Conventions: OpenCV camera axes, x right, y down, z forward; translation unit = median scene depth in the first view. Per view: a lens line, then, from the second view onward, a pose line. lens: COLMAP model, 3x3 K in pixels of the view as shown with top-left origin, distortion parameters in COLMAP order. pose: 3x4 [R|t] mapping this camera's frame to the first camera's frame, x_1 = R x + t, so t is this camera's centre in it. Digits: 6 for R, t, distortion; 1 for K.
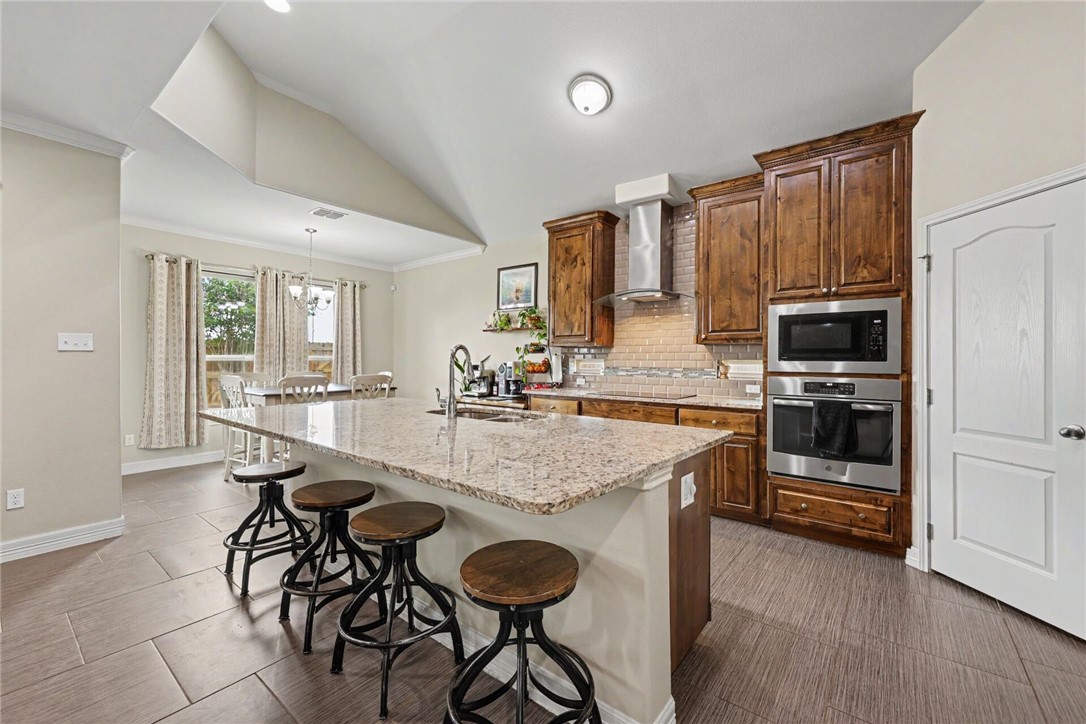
lens RADIAL K [[446.6, 0, 542.4], [0, 446.6, 358.4], [0, 0, 1]] dist [0.001383, -0.000213]
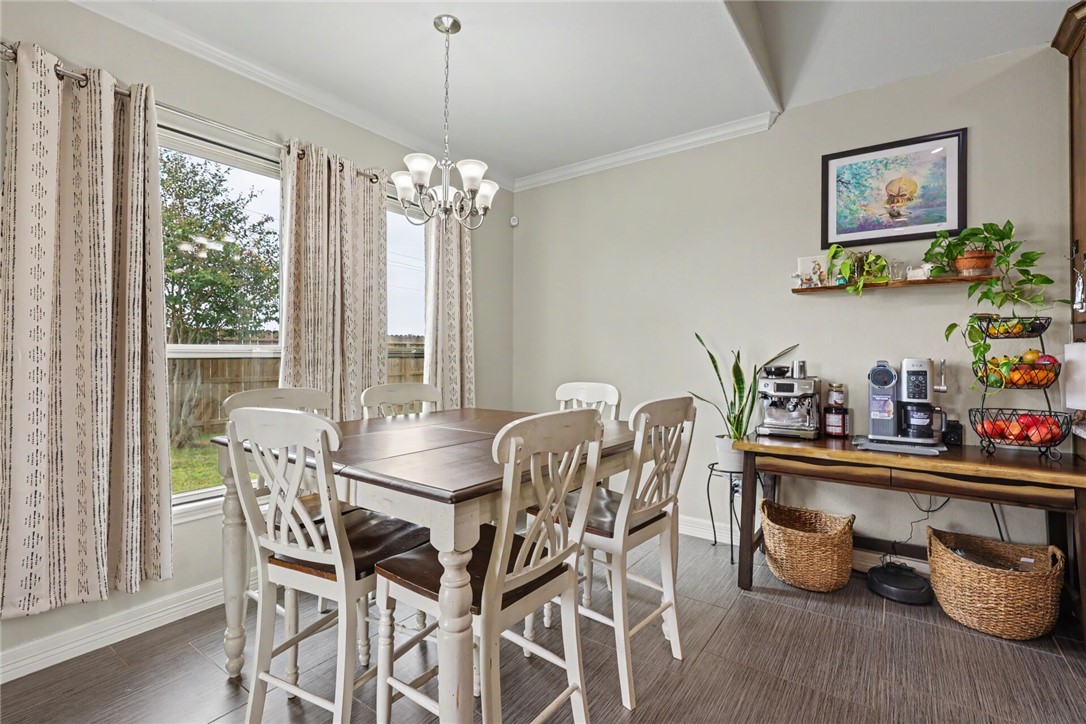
lens RADIAL K [[498.9, 0, 544.0], [0, 498.9, 349.3], [0, 0, 1]] dist [-0.000384, 0.000941]
pose [[0.998731, -0.000492, 0.050354, -0.557967], [0.001088, 0.999930, -0.011801, 0.004005], [-0.050344, 0.011841, 0.998662, 0.688812]]
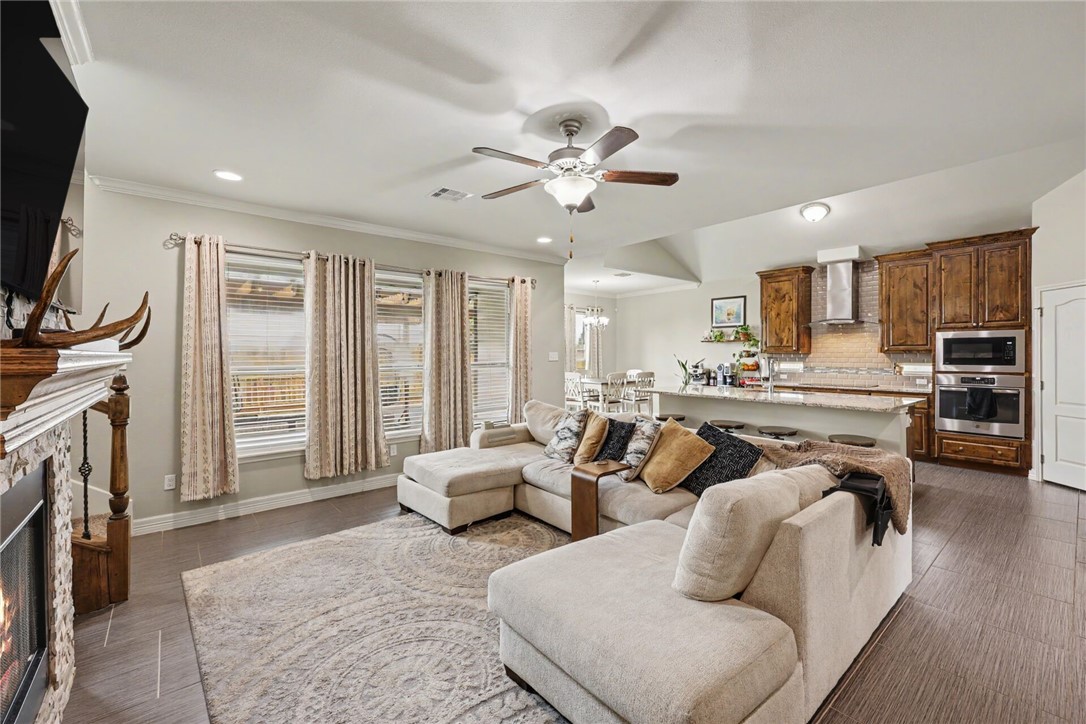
lens RADIAL K [[445.7, 0, 546.8], [0, 445.7, 355.8], [0, 0, 1]] dist [-0.000660, 0.000306]
pose [[0.979669, -0.006775, -0.200506, -0.456527], [0.007906, 0.999957, 0.004843, -0.035841], [0.200465, -0.006330, 0.979680, -0.722963]]
